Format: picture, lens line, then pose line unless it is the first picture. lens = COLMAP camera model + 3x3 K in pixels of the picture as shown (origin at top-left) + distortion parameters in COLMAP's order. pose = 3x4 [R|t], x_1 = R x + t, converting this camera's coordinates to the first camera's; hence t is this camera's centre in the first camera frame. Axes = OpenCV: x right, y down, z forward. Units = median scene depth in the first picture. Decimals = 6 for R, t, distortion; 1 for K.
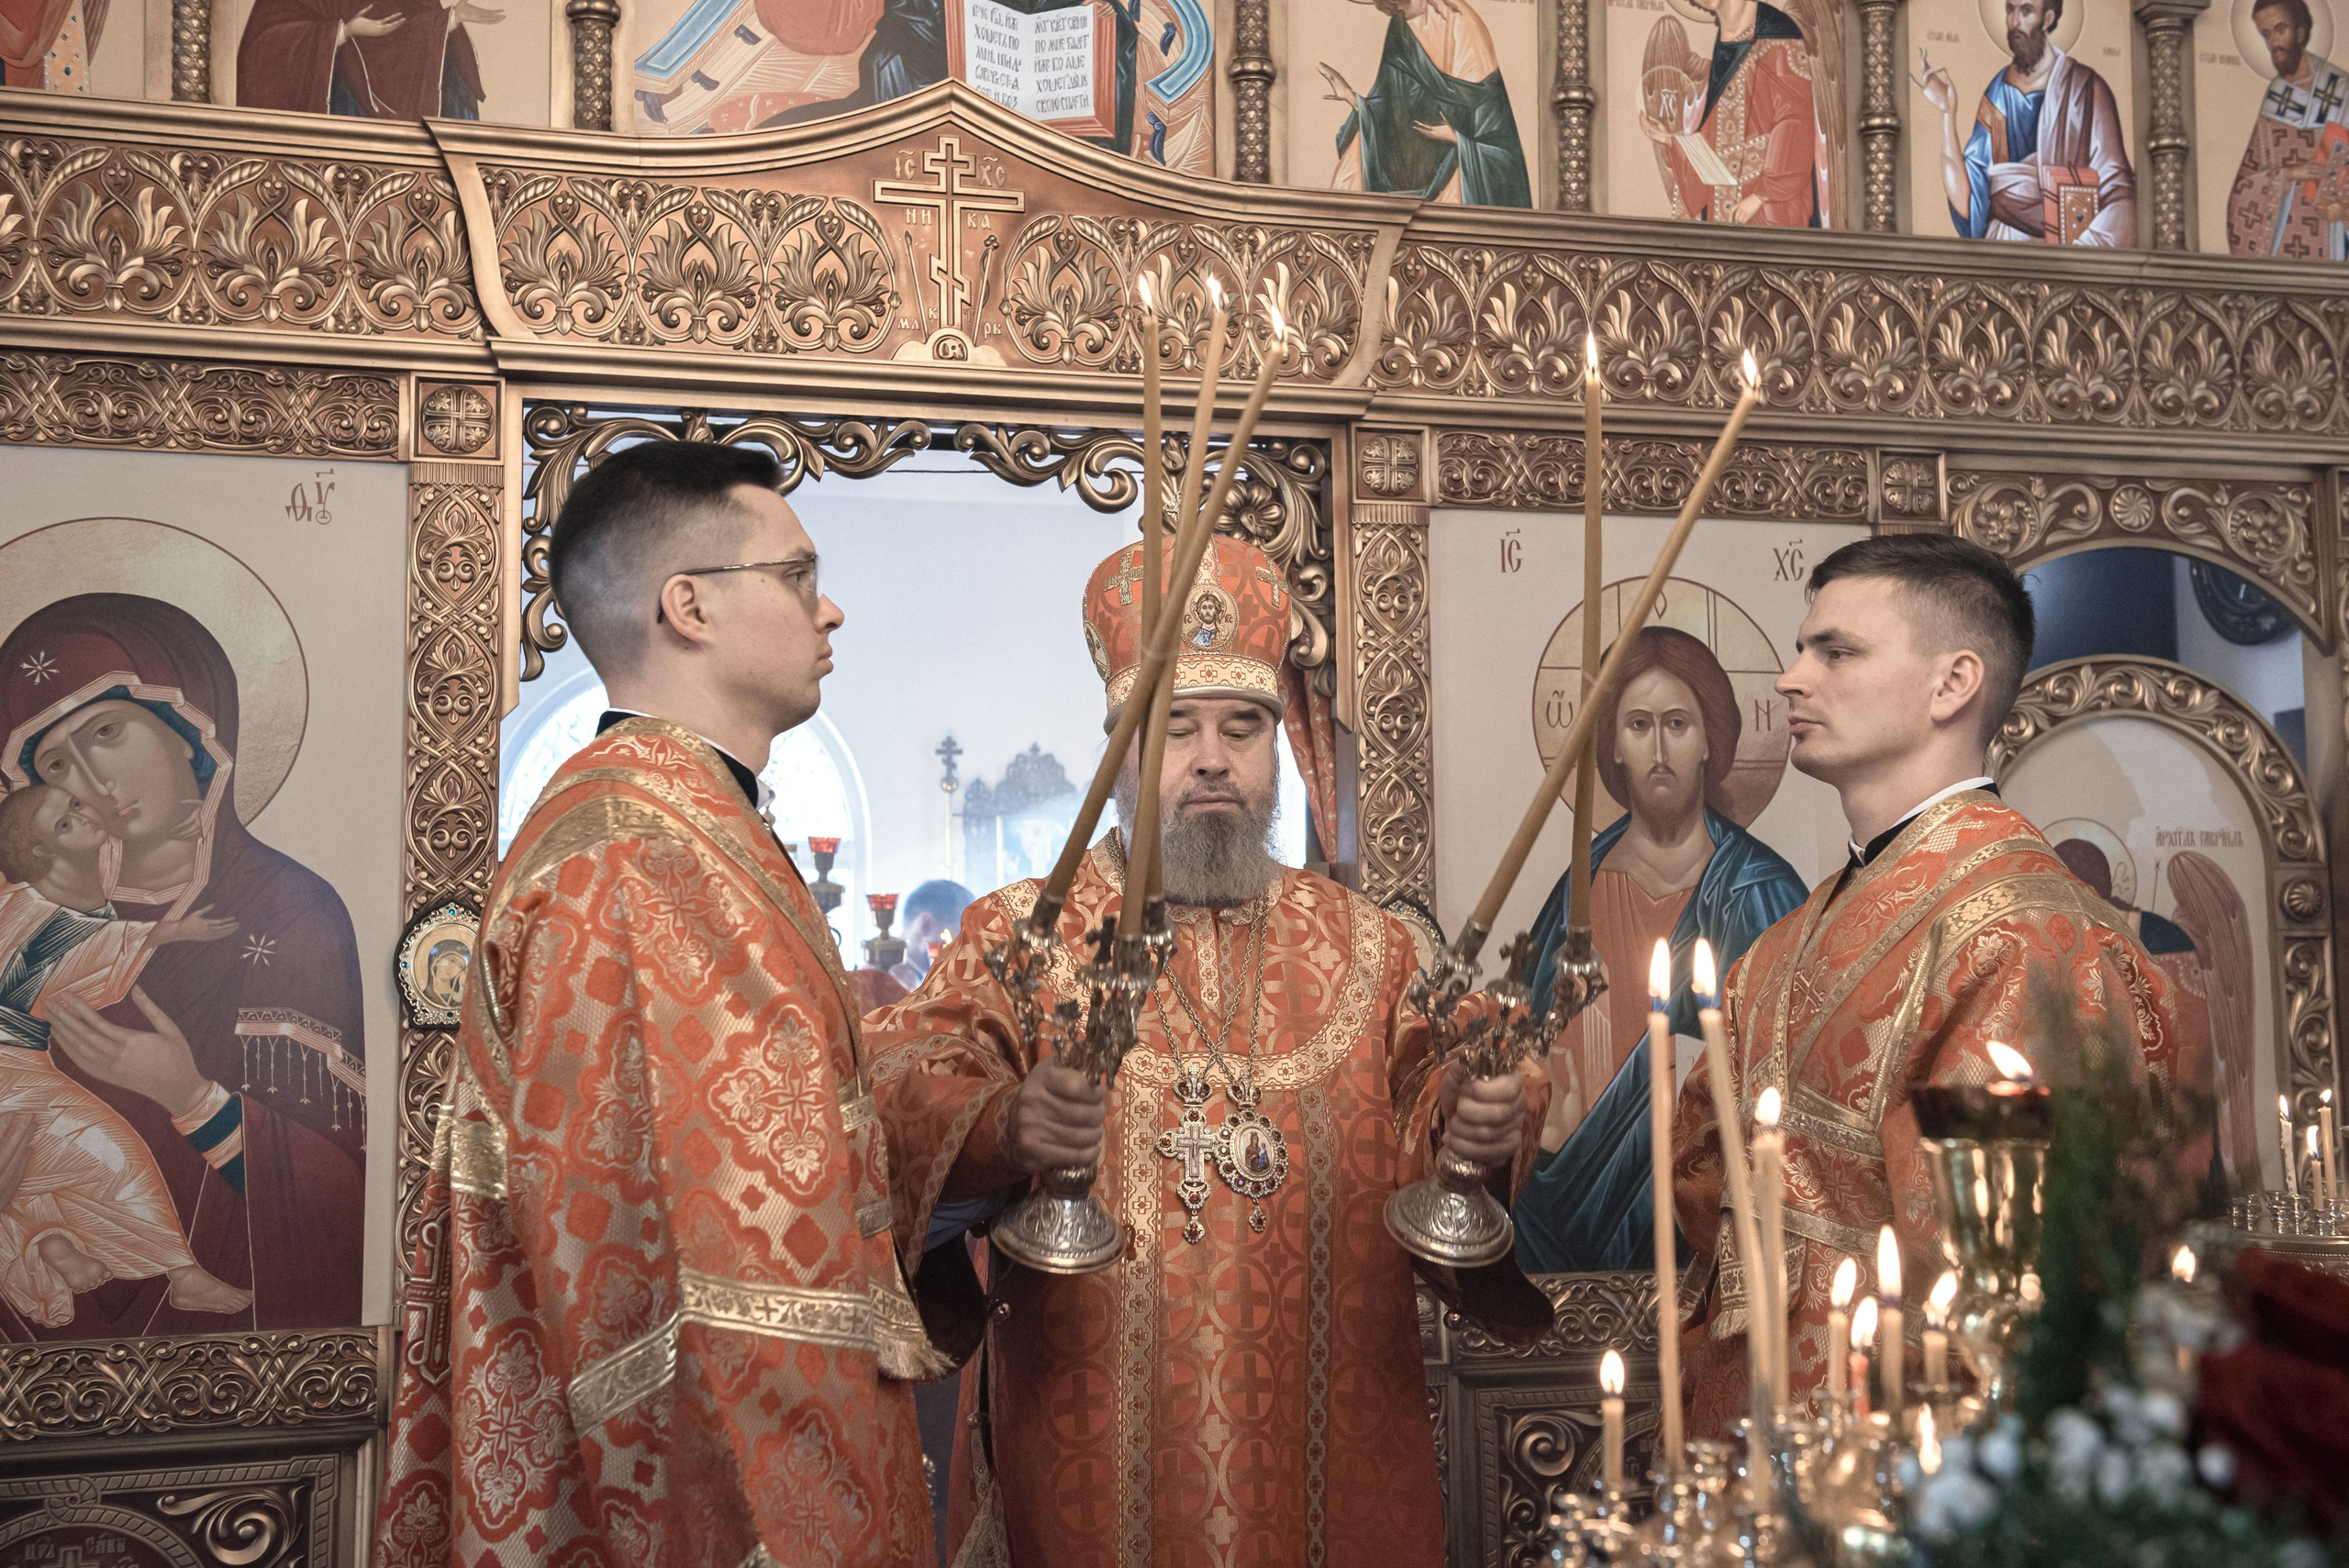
lens RADIAL K [[2759.5, 0, 1233.0], [0, 2759.5, 741.1], [0, 0, 1]] dist [0.076880, 0.000000]
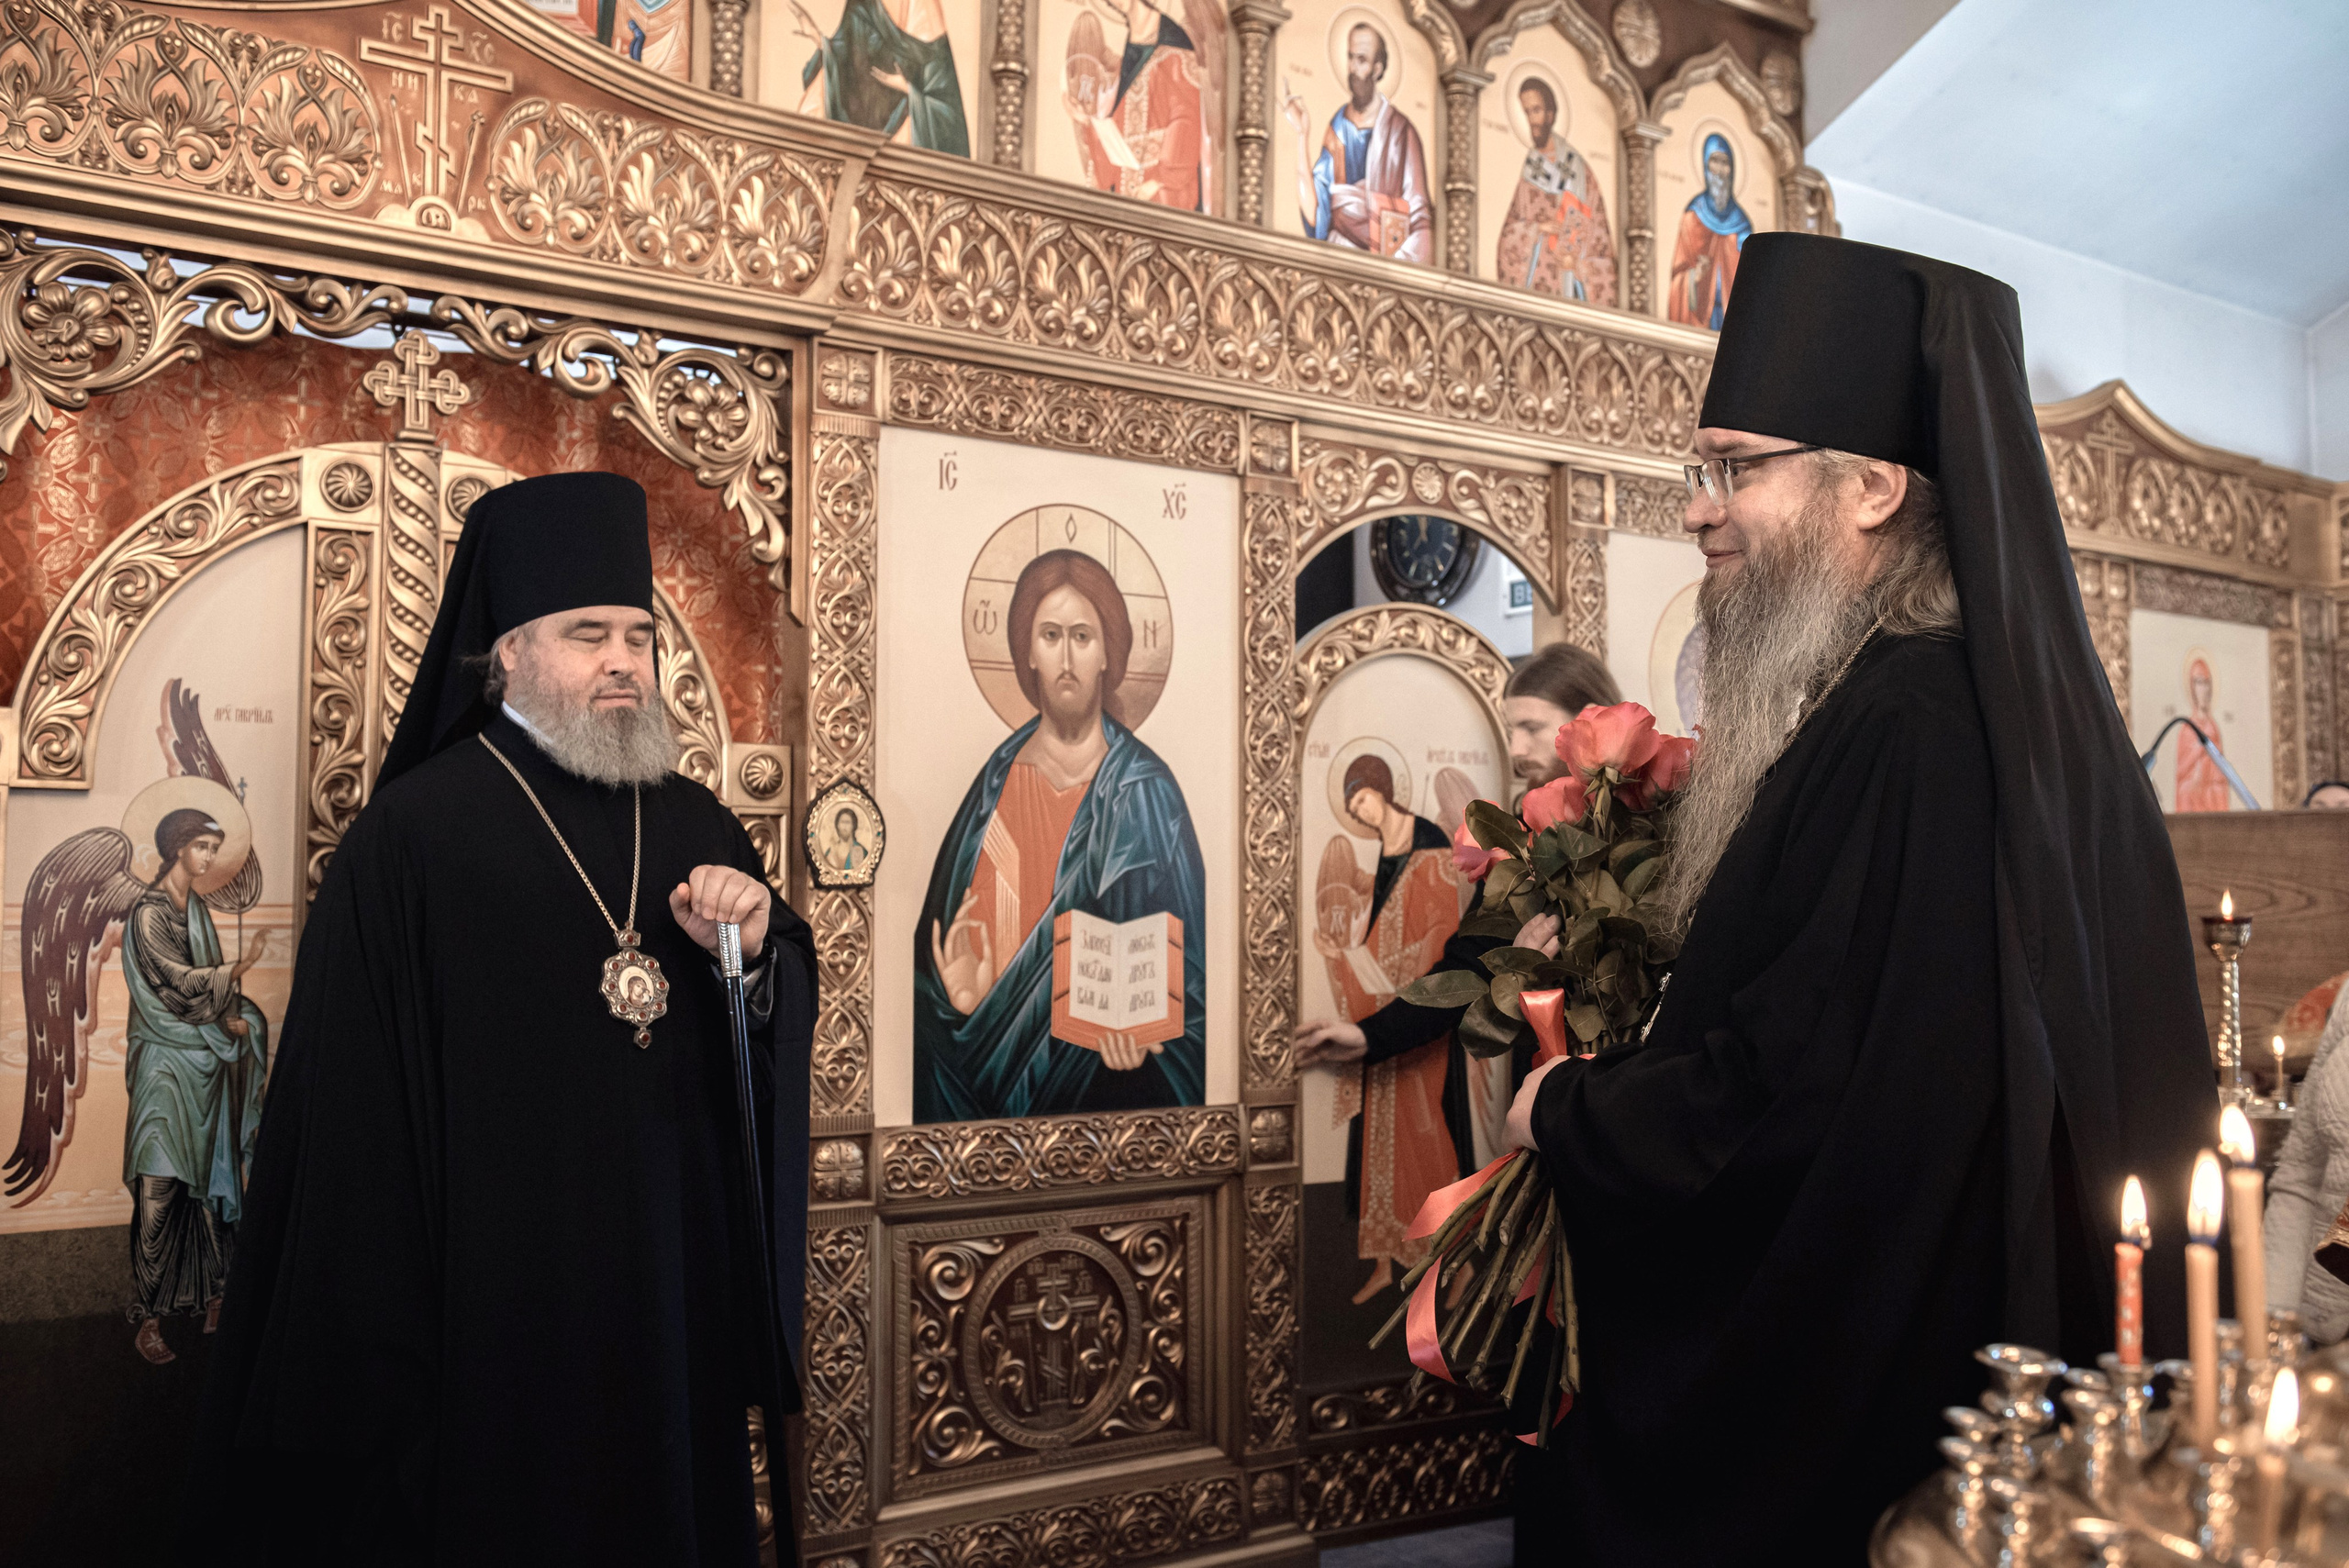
lens RADIAL K [[2174.1, 0, 1198.1], [0, 2174.1, 786.3], [0, 0, 1]] dist [-0.012978, 0.000000]
pose [[0.939692, 0.033239, 0.340402, -0.098169], [-0.047771, 0.998266, 0.034397, 0.022507], [-0.338668, -0.048584, 0.939651, 0.150919]]
